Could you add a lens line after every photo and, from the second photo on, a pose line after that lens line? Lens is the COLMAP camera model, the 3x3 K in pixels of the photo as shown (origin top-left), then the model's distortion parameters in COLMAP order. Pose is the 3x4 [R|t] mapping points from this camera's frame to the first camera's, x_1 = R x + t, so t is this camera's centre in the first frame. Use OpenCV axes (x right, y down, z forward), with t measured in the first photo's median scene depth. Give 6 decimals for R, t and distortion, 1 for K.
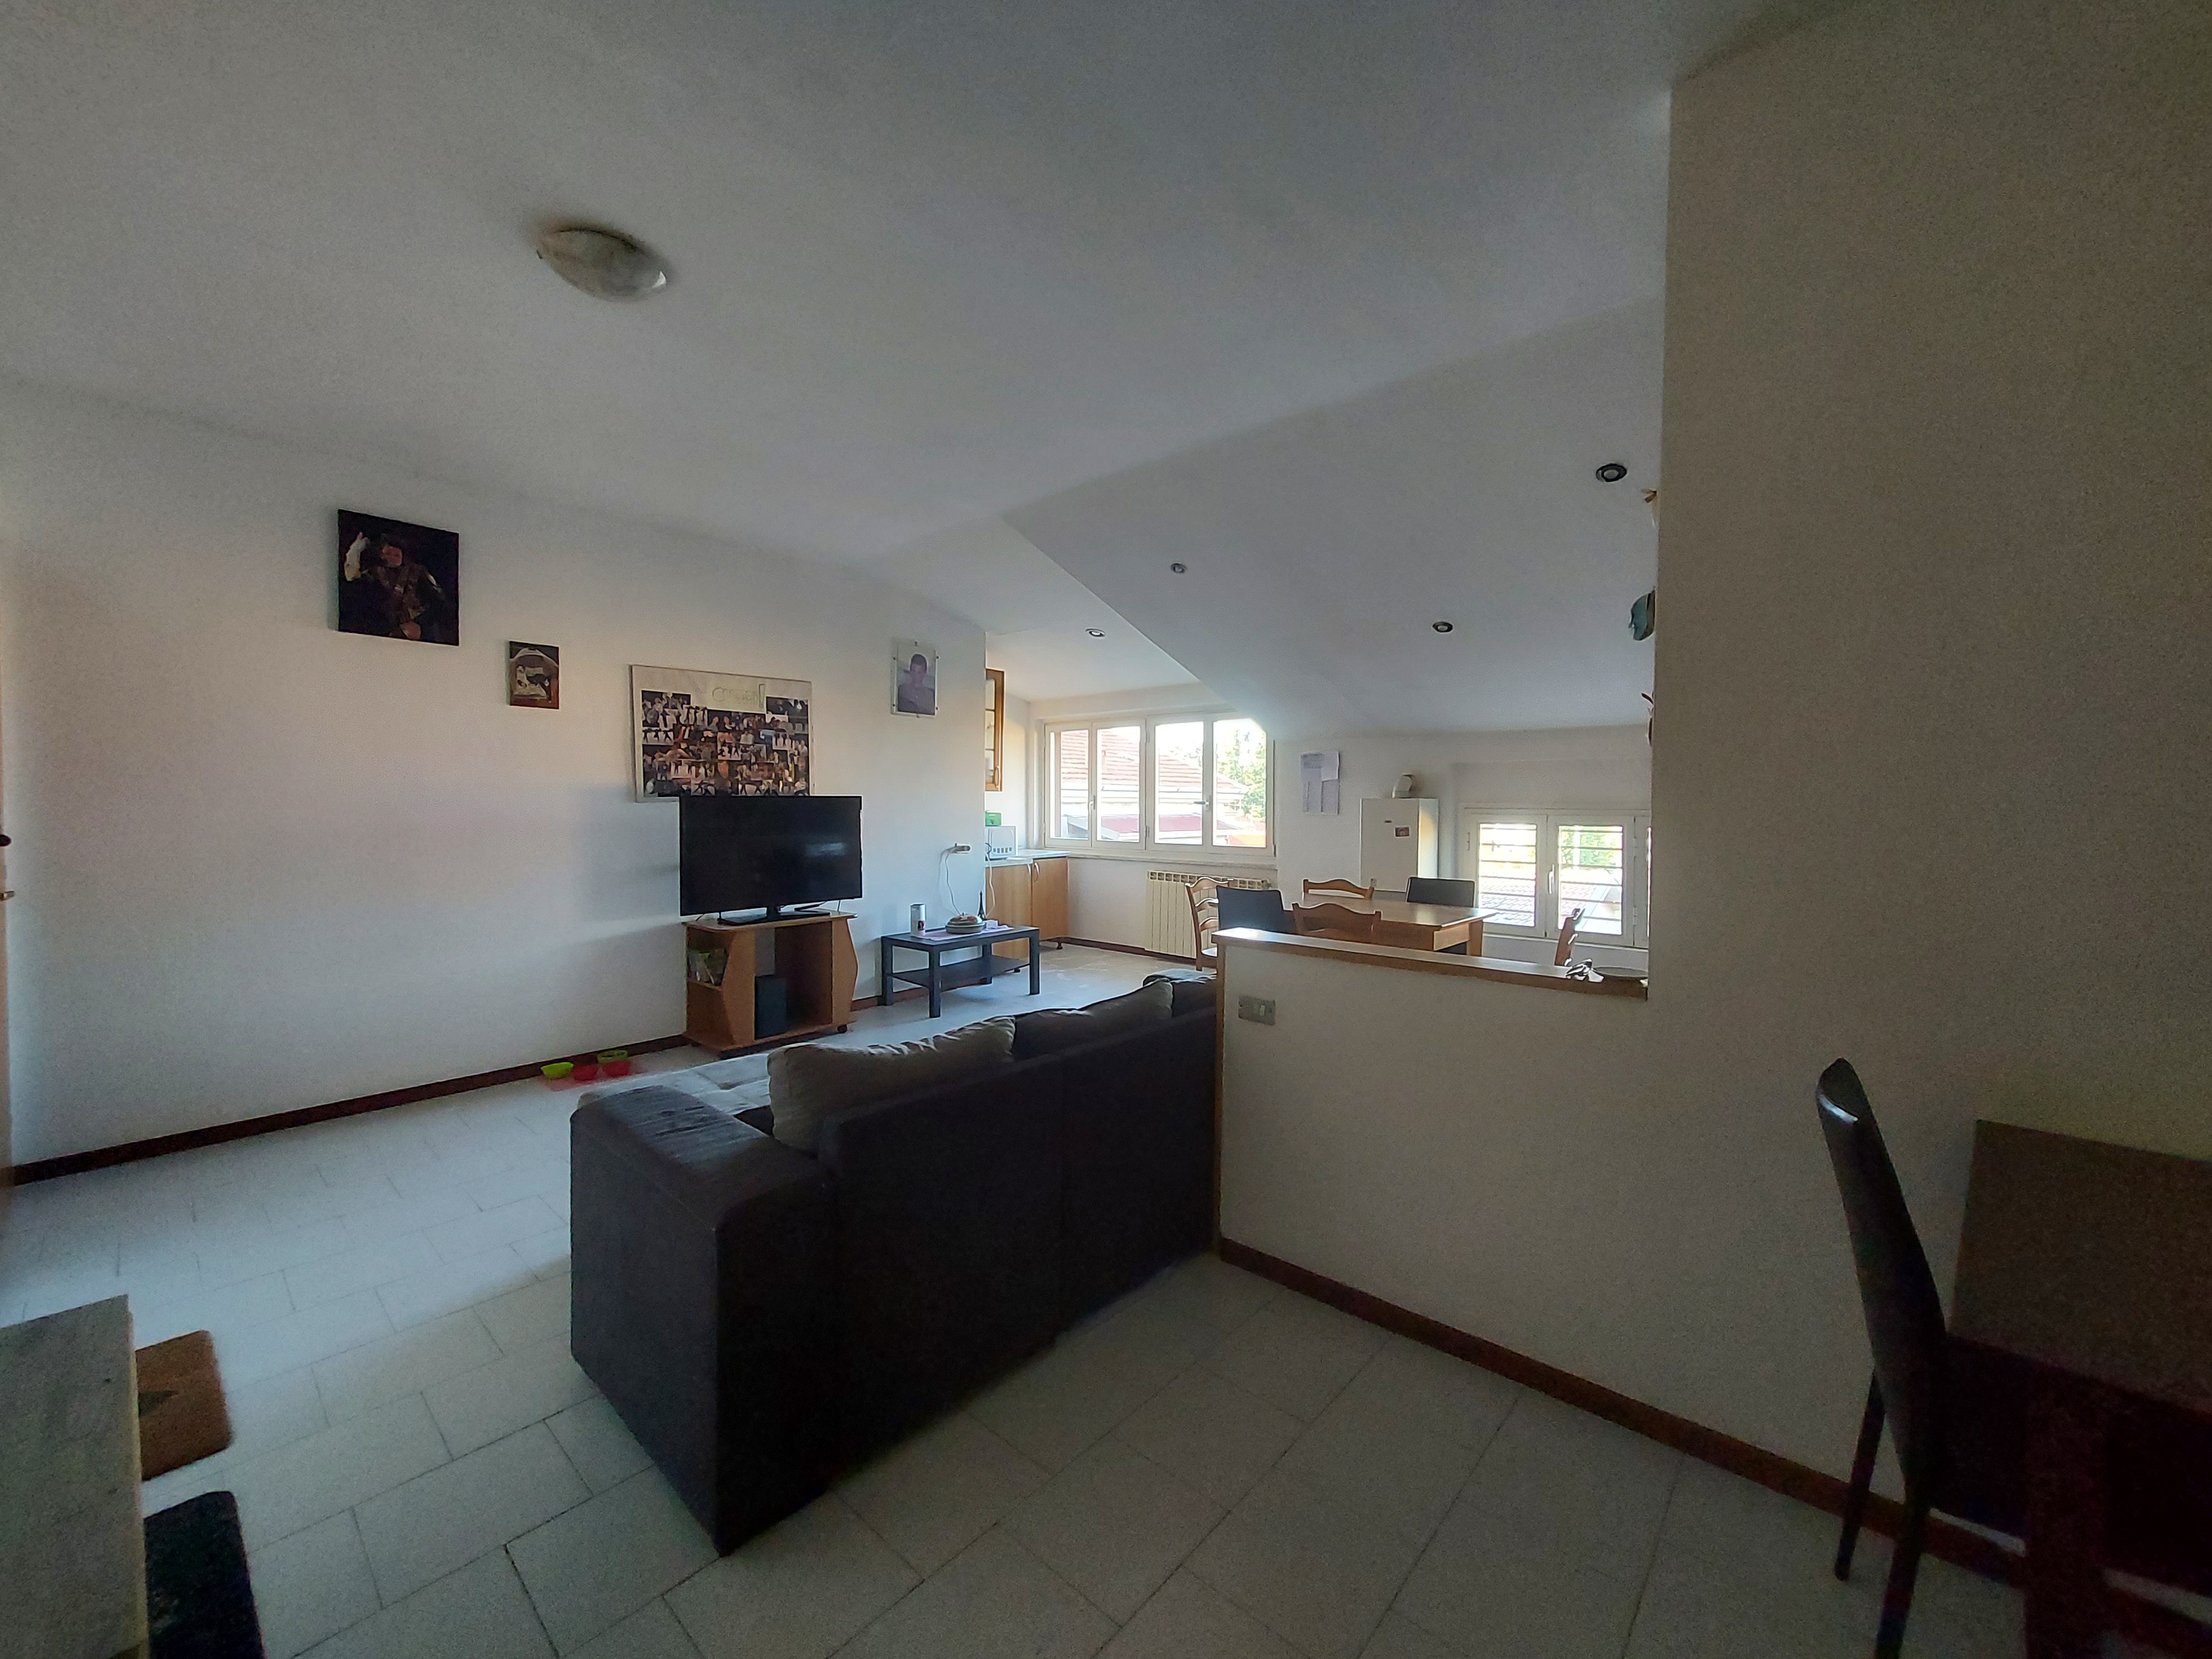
lens RADIAL K [[859.8, 0, 1124.4], [0, 859.8, 817.0], [0, 0, 1]] dist [0.005740, -0.002113]
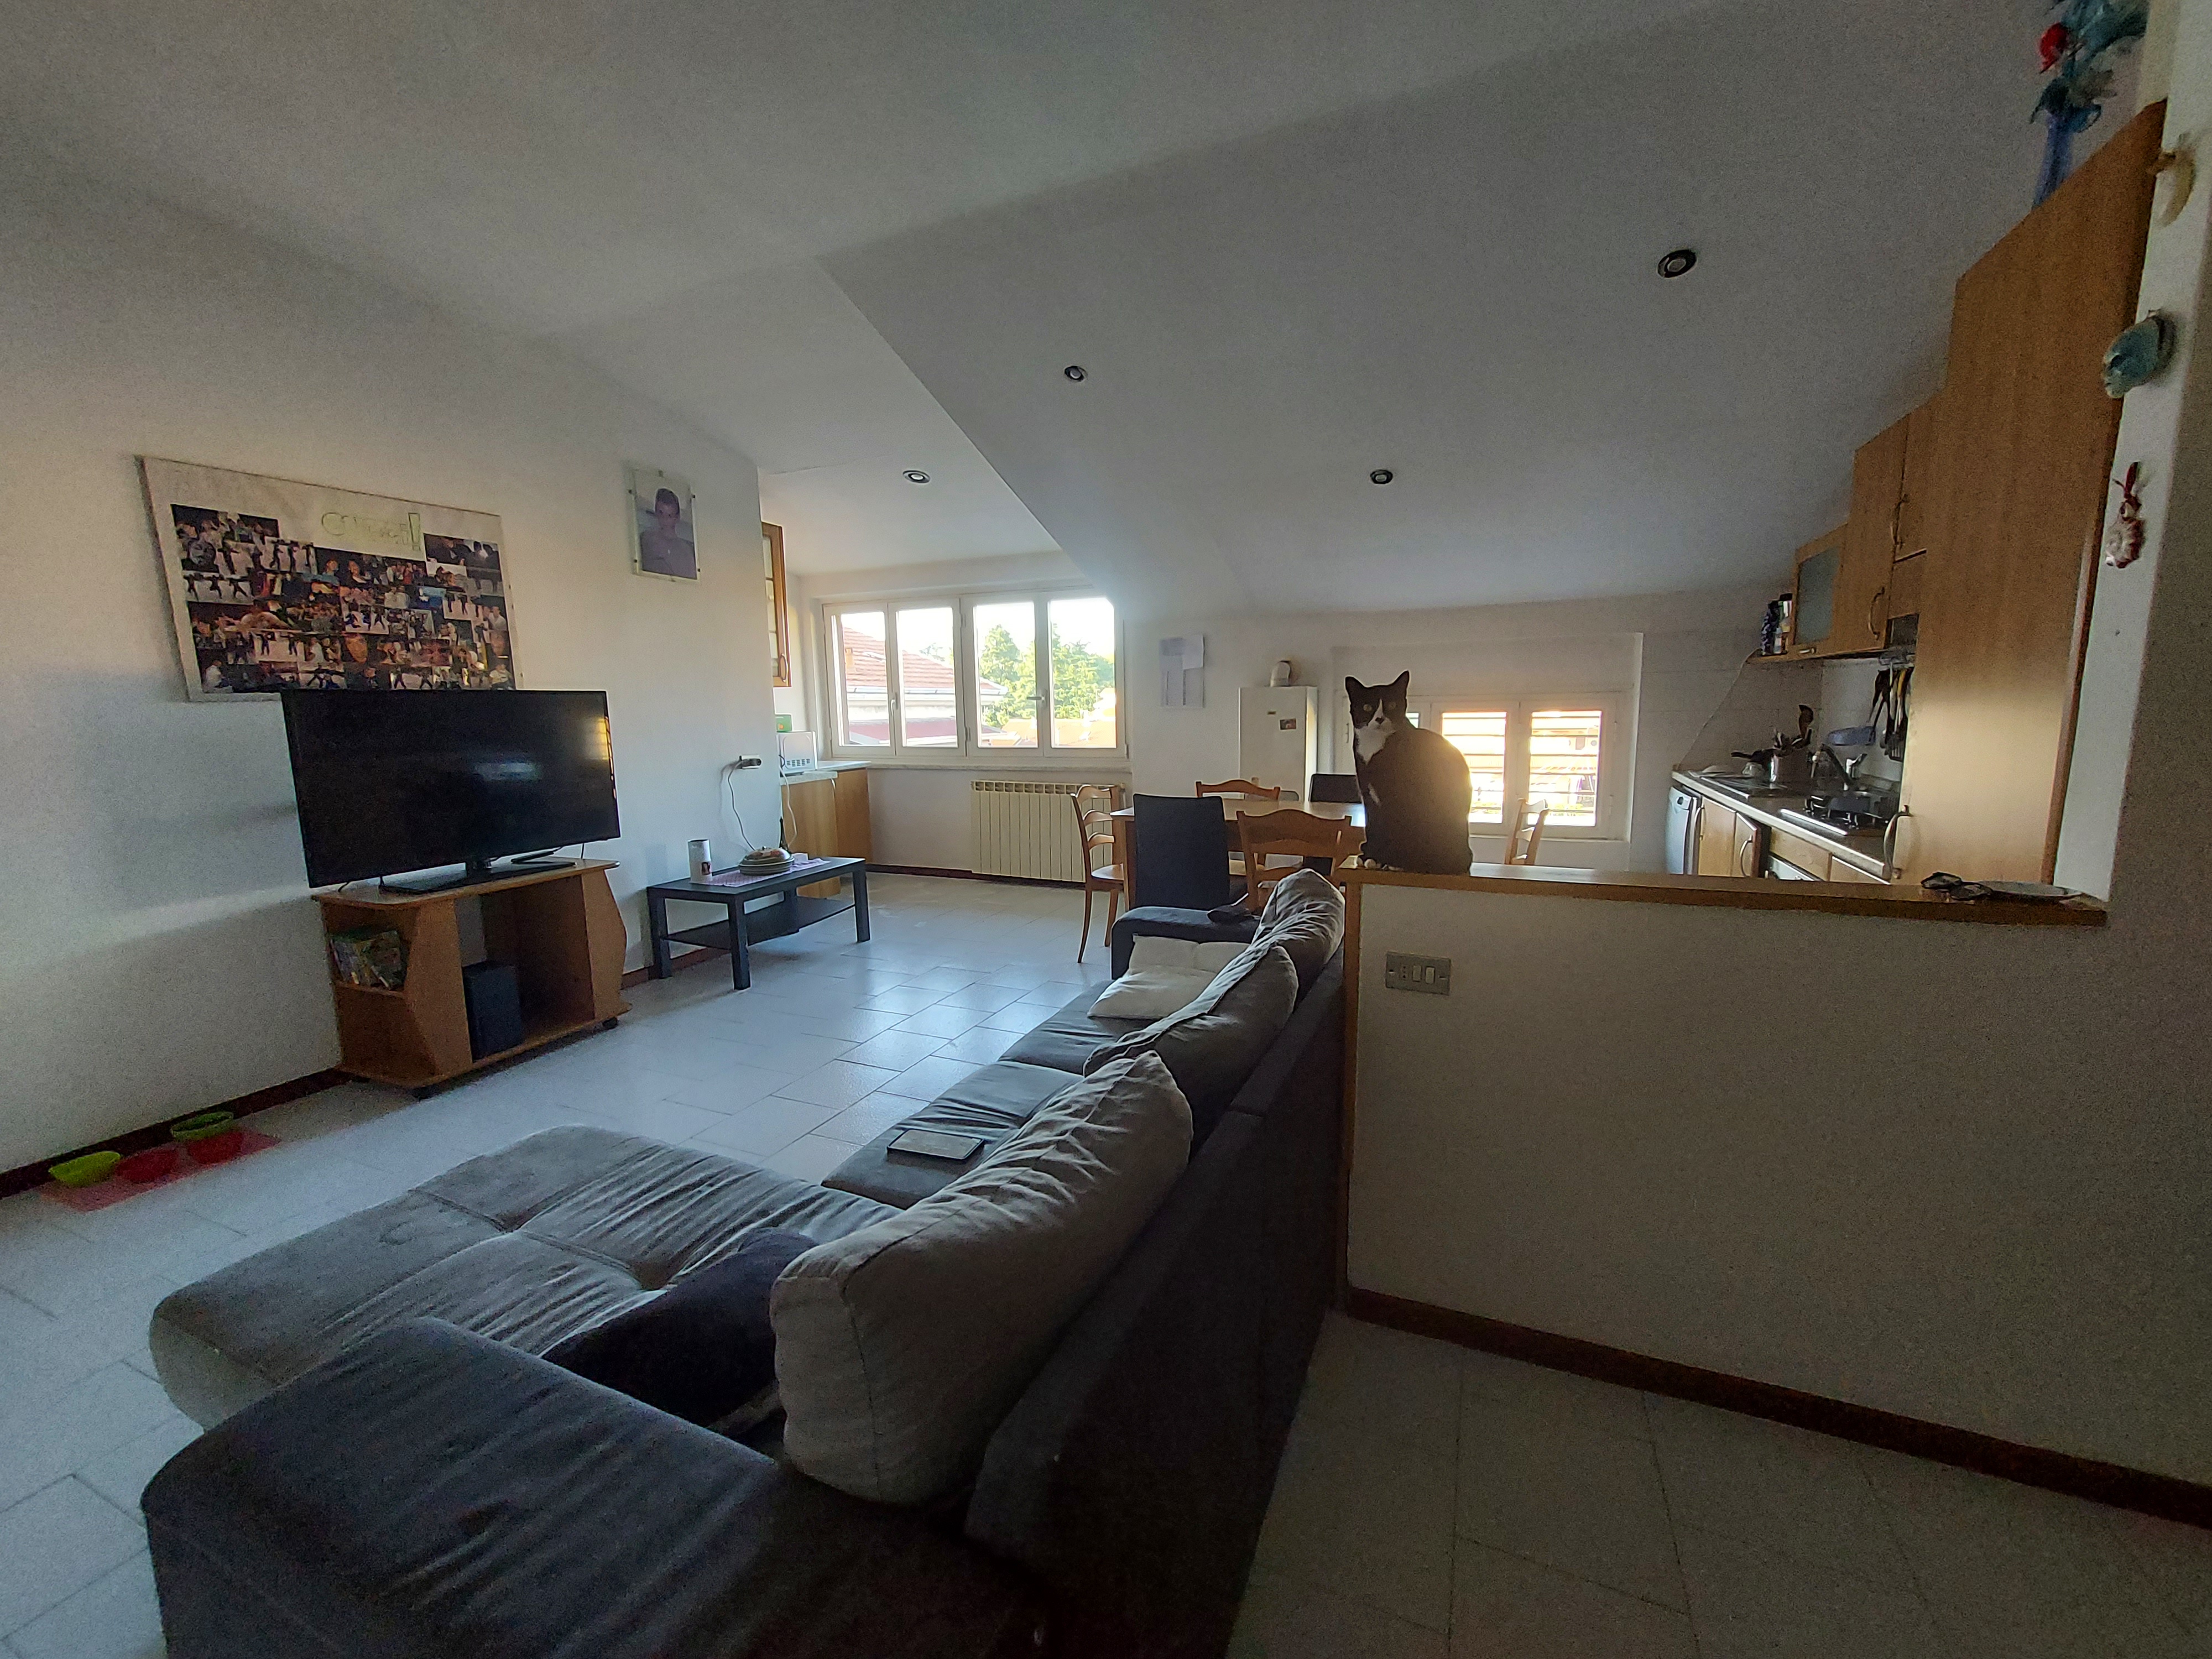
lens RADIAL K [[859.8, 0, 1126.7], [0, 859.8, 820.6], [0, 0, 1]] dist [0.005740, -0.002113]
pose [[0.949779, -0.059965, 0.307121, -0.132373], [0.024575, 0.992730, 0.117831, 0.008176], [-0.311954, -0.104366, 0.944348, 0.216808]]
